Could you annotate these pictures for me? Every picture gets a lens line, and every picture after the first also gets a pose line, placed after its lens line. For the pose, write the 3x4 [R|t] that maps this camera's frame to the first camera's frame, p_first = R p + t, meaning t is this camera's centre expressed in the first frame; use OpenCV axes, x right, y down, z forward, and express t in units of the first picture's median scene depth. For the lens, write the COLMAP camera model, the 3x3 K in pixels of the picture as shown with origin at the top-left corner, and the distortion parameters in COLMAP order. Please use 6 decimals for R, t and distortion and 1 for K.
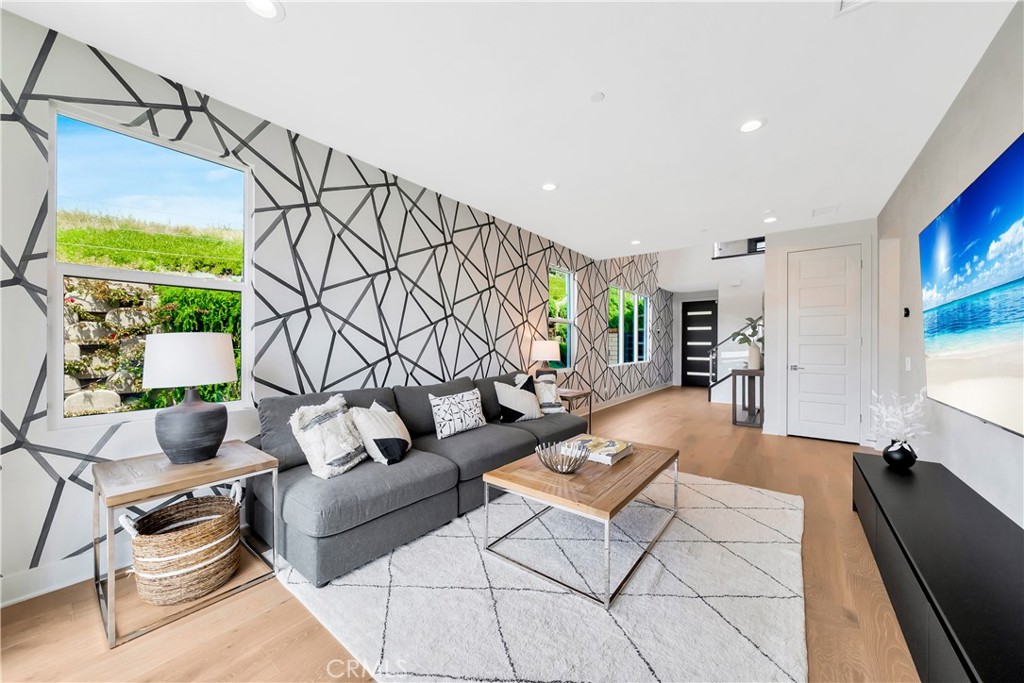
lens RADIAL K [[363.2, 0, 499.1], [0, 363.2, 341.2], [0, 0, 1]] dist [-0.001969, -0.000151]
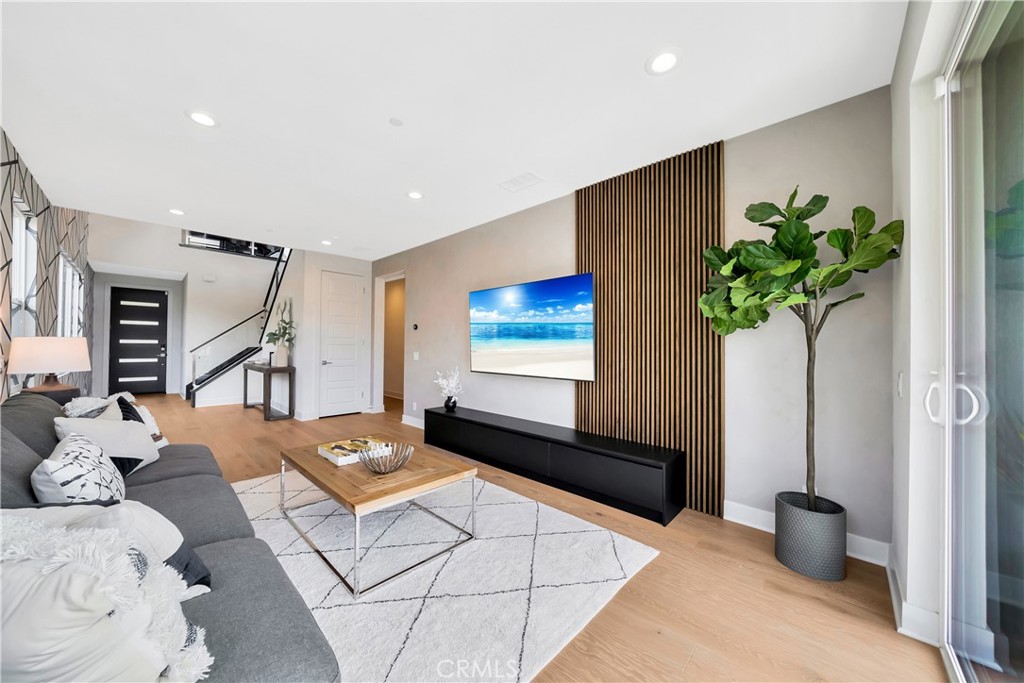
lens RADIAL K [[351.5, 0, 512.0], [0, 351.5, 341.5], [0, 0, 1]] dist [-0.011697, -0.000020]
pose [[0.077203, 0.011264, 0.996952, -0.545201], [-0.016735, 0.999810, -0.010000, 0.000436], [-0.996875, -0.015912, 0.077377, 0.408653]]
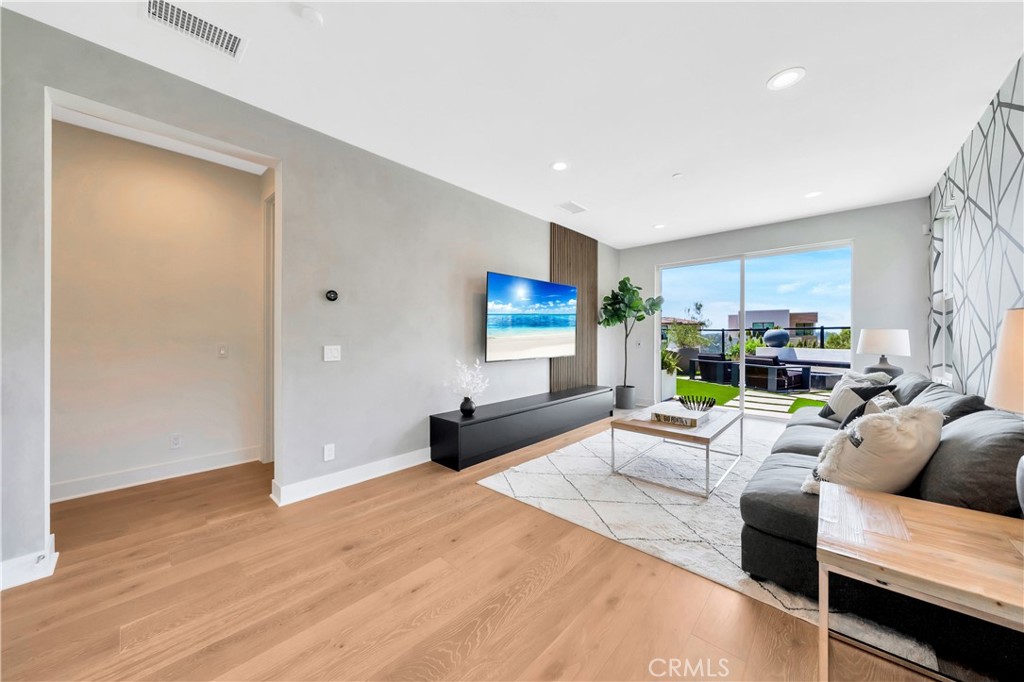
lens RADIAL K [[363.2, 0, 499.1], [0, 363.2, 340.7], [0, 0, 1]] dist [-0.001969, -0.000151]
pose [[-0.997054, 0.000698, 0.076696, 0.658539], [0.000736, 1.000000, 0.000466, 0.033466], [-0.076696, 0.000521, -0.997054, 1.892757]]
